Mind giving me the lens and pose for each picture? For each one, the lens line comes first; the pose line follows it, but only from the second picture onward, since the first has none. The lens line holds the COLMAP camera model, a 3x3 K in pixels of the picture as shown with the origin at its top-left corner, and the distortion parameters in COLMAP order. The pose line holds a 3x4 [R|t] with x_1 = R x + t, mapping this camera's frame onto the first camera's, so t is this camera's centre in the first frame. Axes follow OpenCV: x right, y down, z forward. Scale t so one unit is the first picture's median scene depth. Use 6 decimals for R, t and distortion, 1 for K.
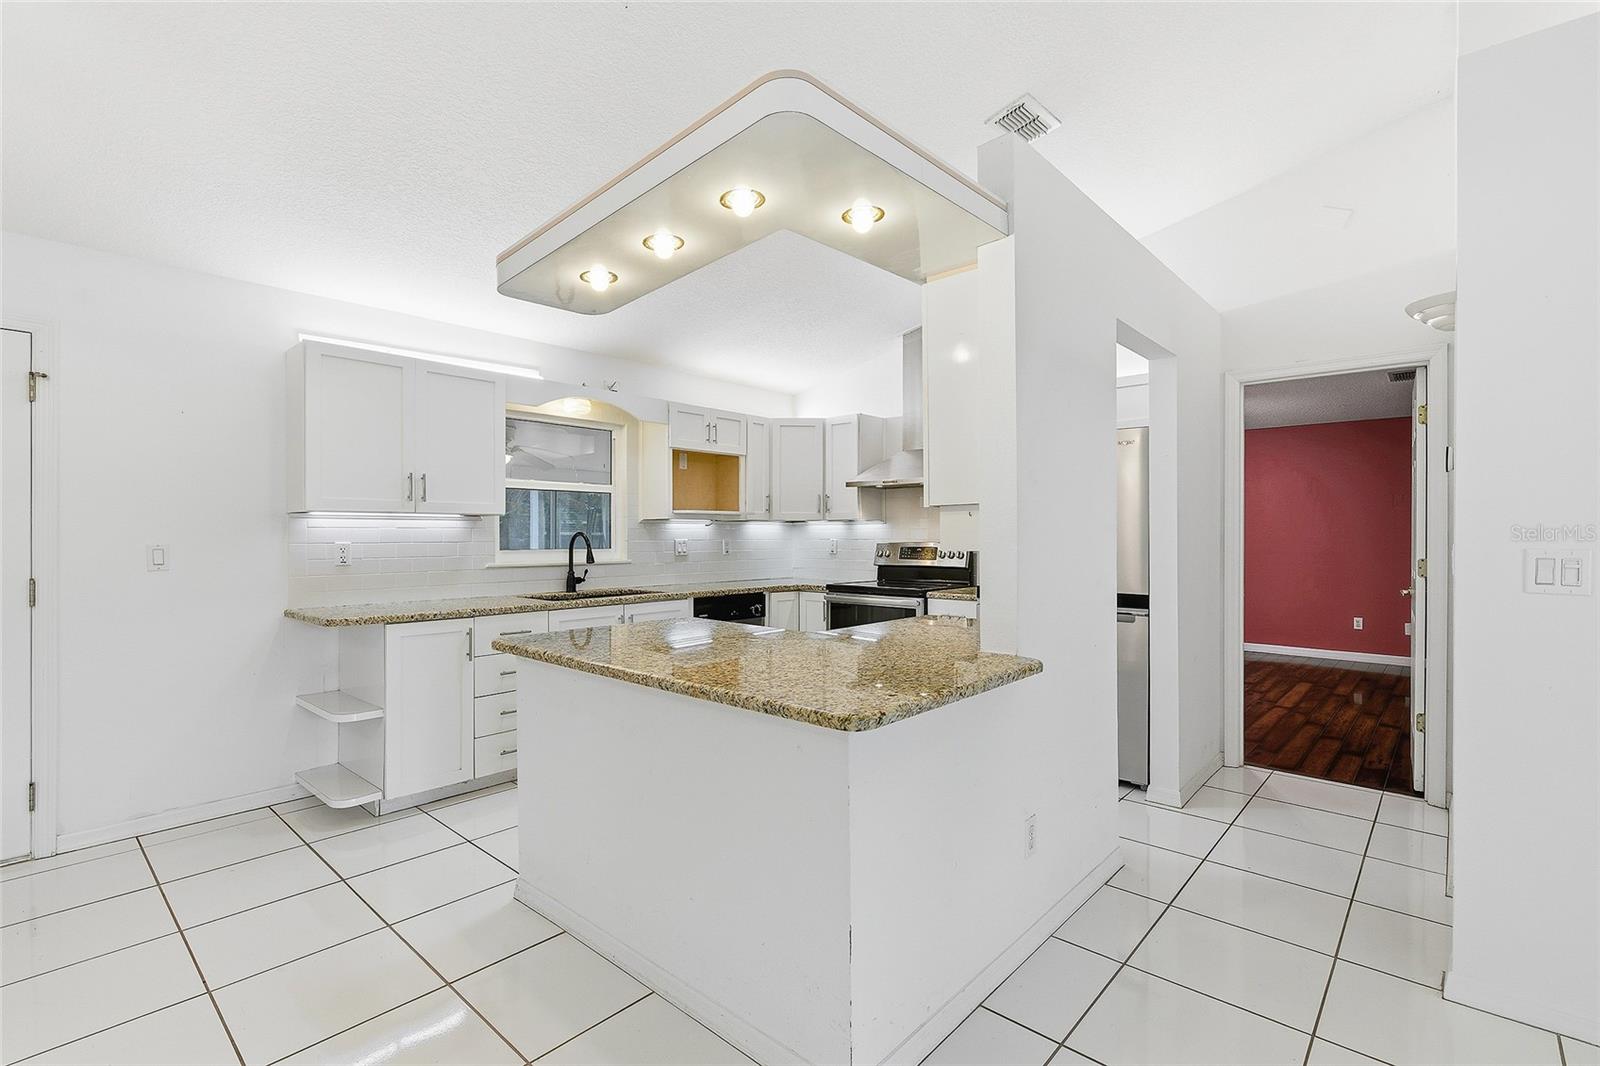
lens RADIAL K [[726.8, 0, 795.7], [0, 726.8, 536.6], [0, 0, 1]] dist [0.009835, -0.000980]
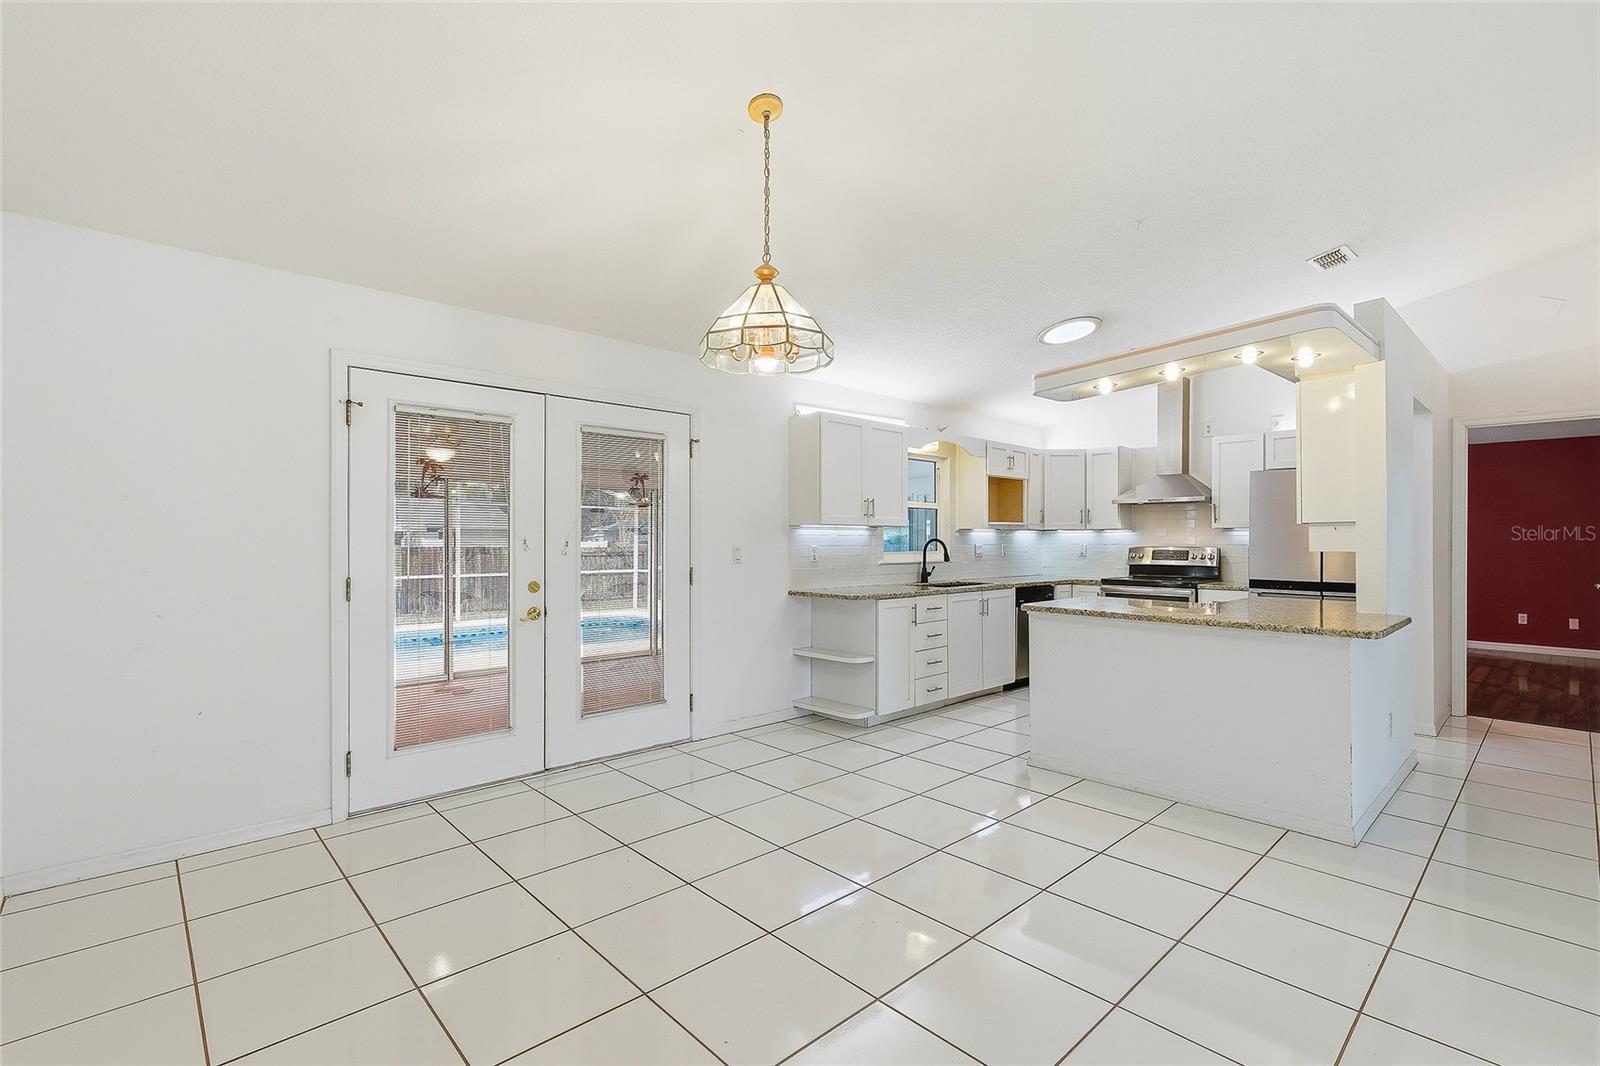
lens RADIAL K [[726.8, 0, 800.8], [0, 726.8, 541.3], [0, 0, 1]] dist [0.009835, -0.000980]
pose [[0.997186, 0.001820, -0.074945, -0.432076], [-0.001877, 0.999998, -0.000690, 0.000367], [0.074944, 0.000829, 0.997187, -0.364378]]
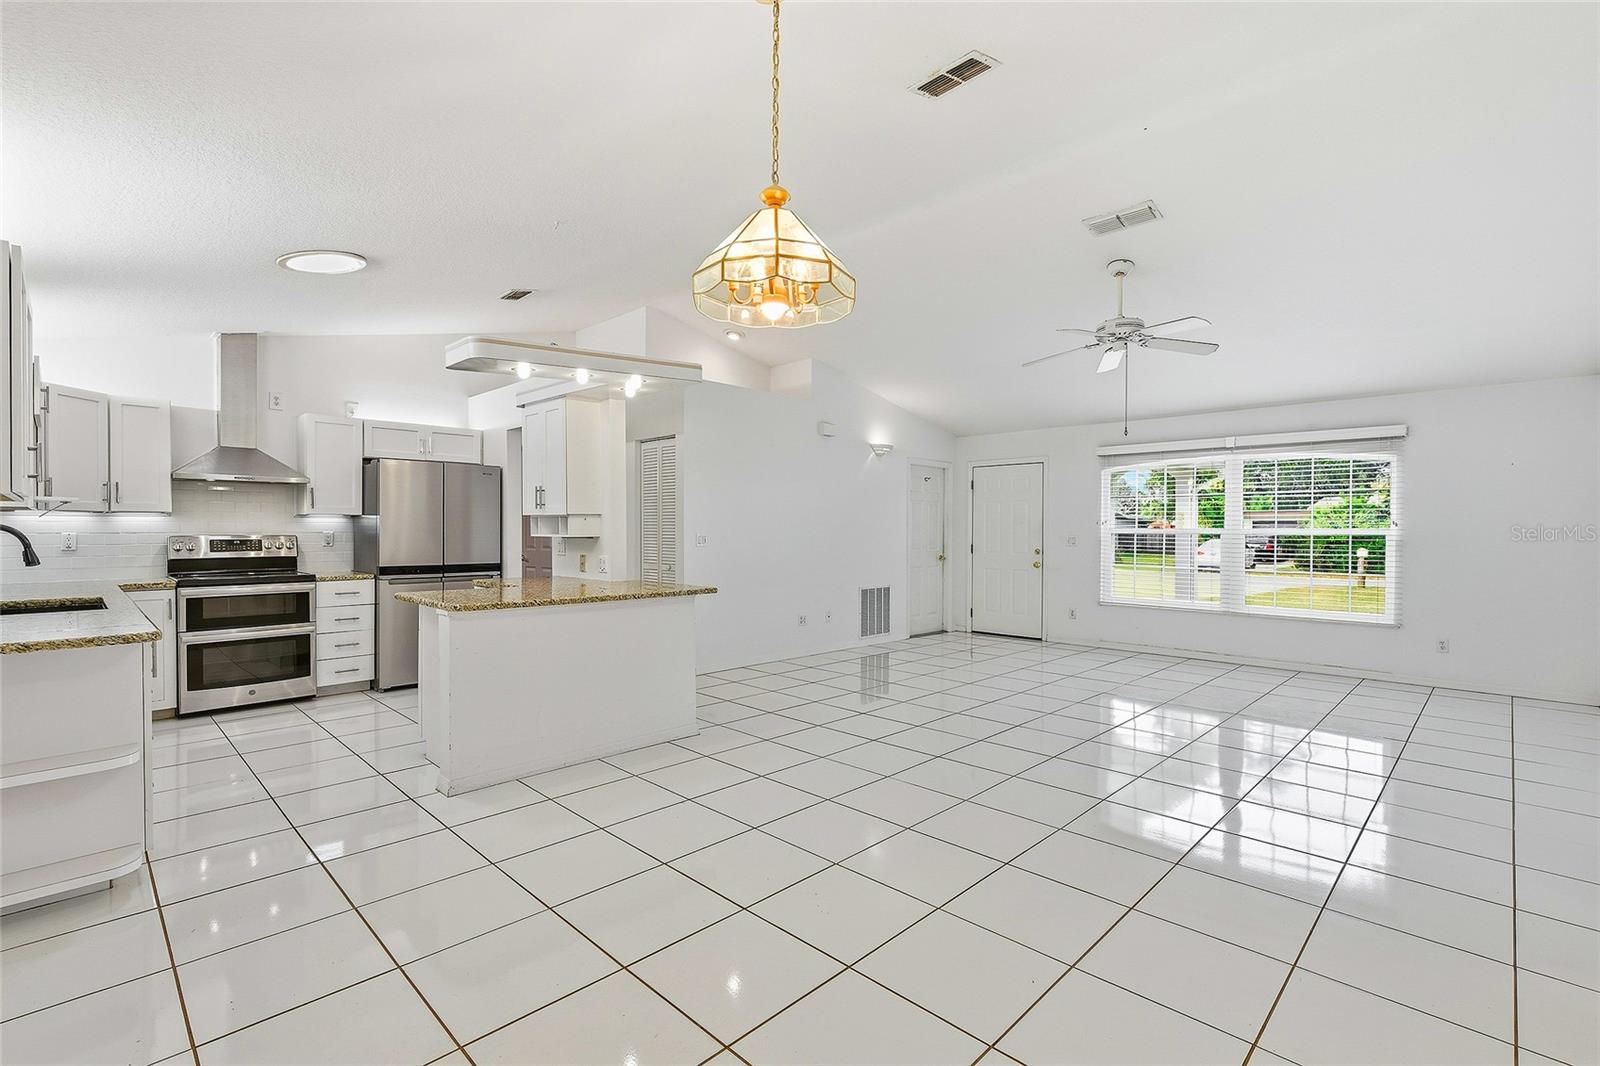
lens RADIAL K [[726.8, 0, 785.3], [0, 726.8, 536.4], [0, 0, 1]] dist [0.009835, -0.000980]
pose [[0.044239, -0.008248, 0.998987, -0.958200], [0.001529, 0.999965, 0.008188, 0.001807], [-0.999020, 0.001165, 0.044250, 0.182523]]
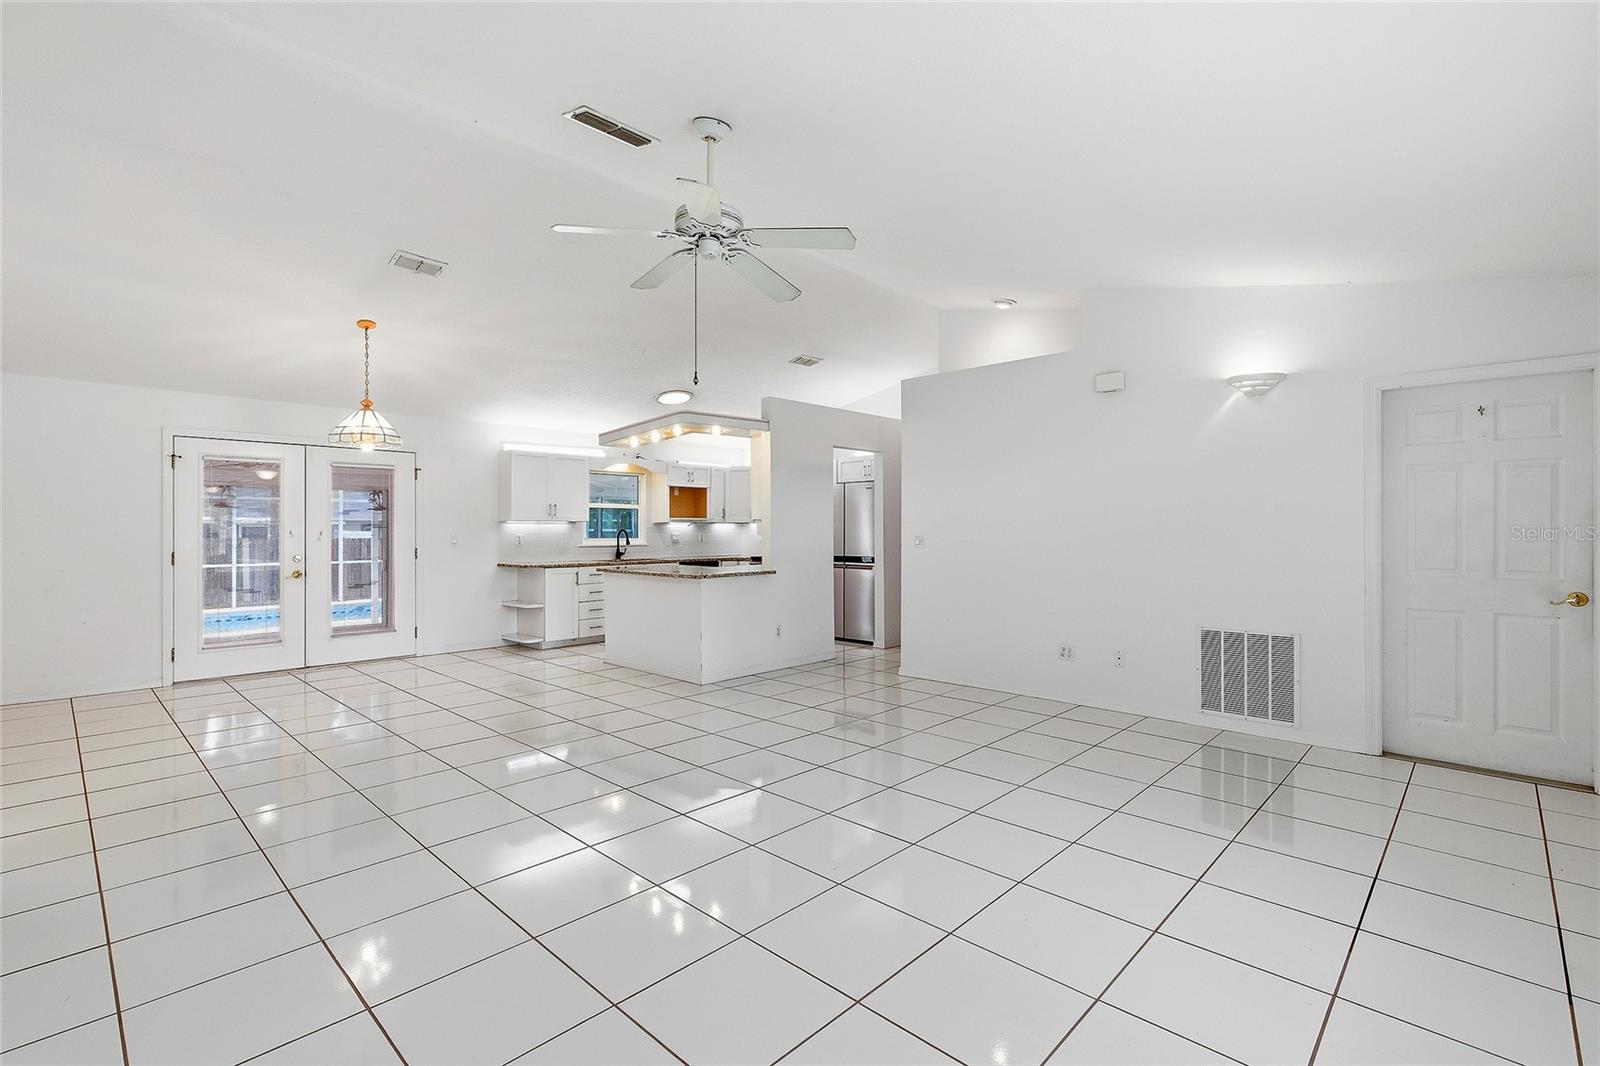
lens RADIAL K [[726.8, 0, 799.6], [0, 726.8, 524.9], [0, 0, 1]] dist [0.009835, -0.000980]
pose [[0.999627, -0.003531, -0.027068, 0.241200], [0.003200, 0.999920, -0.012246, 0.007048], [0.027109, 0.012155, 0.999559, -0.973640]]
